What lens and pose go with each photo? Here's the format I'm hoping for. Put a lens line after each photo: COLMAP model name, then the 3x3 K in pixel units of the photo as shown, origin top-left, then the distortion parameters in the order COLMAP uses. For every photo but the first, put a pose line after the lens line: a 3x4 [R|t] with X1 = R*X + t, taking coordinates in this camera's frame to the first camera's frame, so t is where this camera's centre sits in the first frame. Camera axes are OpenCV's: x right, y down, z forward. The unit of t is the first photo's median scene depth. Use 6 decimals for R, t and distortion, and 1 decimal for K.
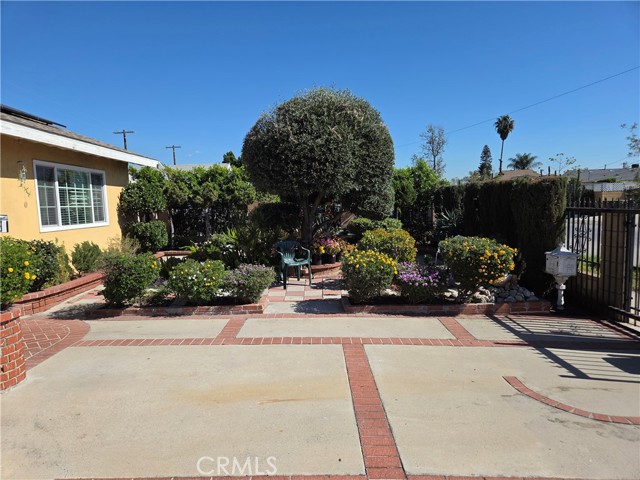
lens RADIAL K [[428.0, 0, 313.8], [0, 428.0, 242.9], [0, 0, 1]] dist [0.081389, -0.069331]
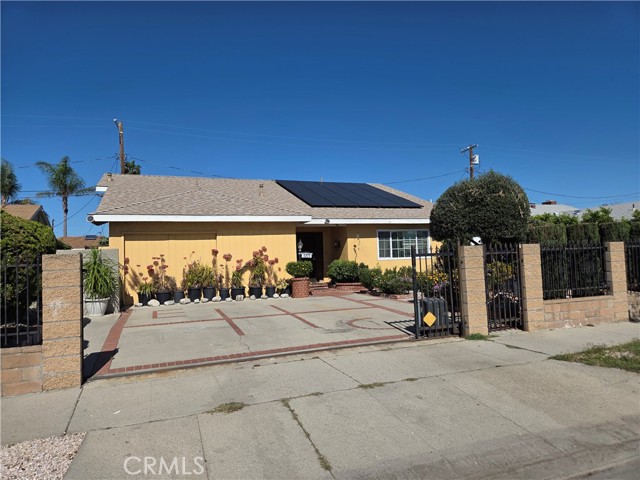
lens RADIAL K [[425.8, 0, 323.6], [0, 425.8, 241.9], [0, 0, 1]] dist [0.078325, -0.067008]
pose [[0.363567, -0.019881, -0.931356, 1.505041], [-0.060407, 0.997165, -0.044867, -0.001823], [0.929608, 0.072572, 0.361335, -0.106209]]
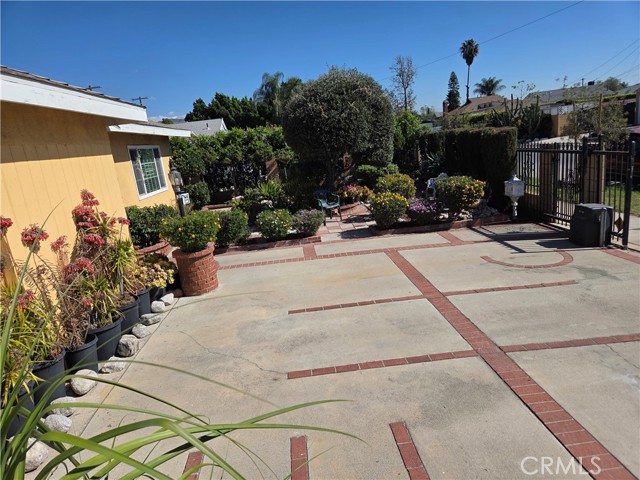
lens RADIAL K [[425.8, 0, 323.6], [0, 425.8, 241.9], [0, 0, 1]] dist [0.078325, -0.067008]
pose [[0.992589, -0.100557, 0.068233, -0.185383], [0.090339, 0.986143, 0.139147, -0.034277], [-0.081280, -0.131951, 0.987918, -0.398678]]
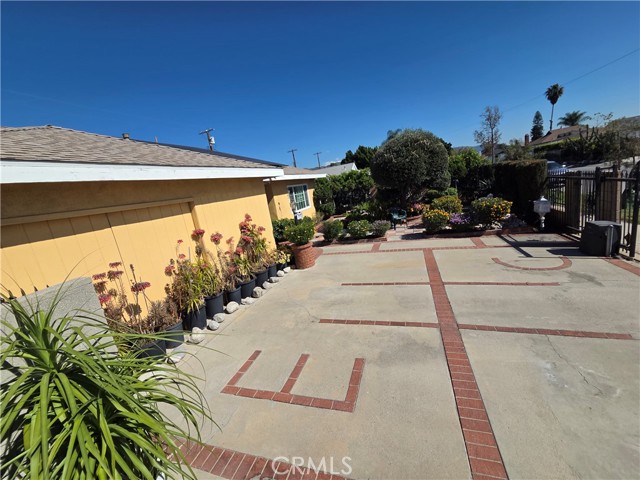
lens RADIAL K [[261.1, 0, 317.6], [0, 261.1, 237.4], [0, 0, 1]] dist [0.002710, 0.000351]
pose [[0.942446, -0.063608, -0.328252, -0.005032], [0.105402, 0.988201, 0.111129, -0.048257], [0.317311, -0.139332, 0.938030, -0.409962]]
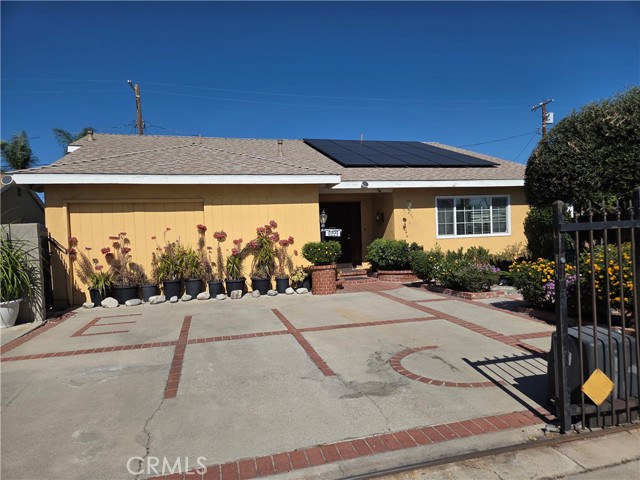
lens RADIAL K [[426.5, 0, 330.2], [0, 426.5, 247.7], [0, 0, 1]] dist [0.058681, -0.000821]
pose [[0.272700, 0.038215, -0.961340, 0.922344], [-0.053928, 0.998247, 0.024384, -0.008302], [0.960587, 0.045193, 0.274283, 0.168227]]
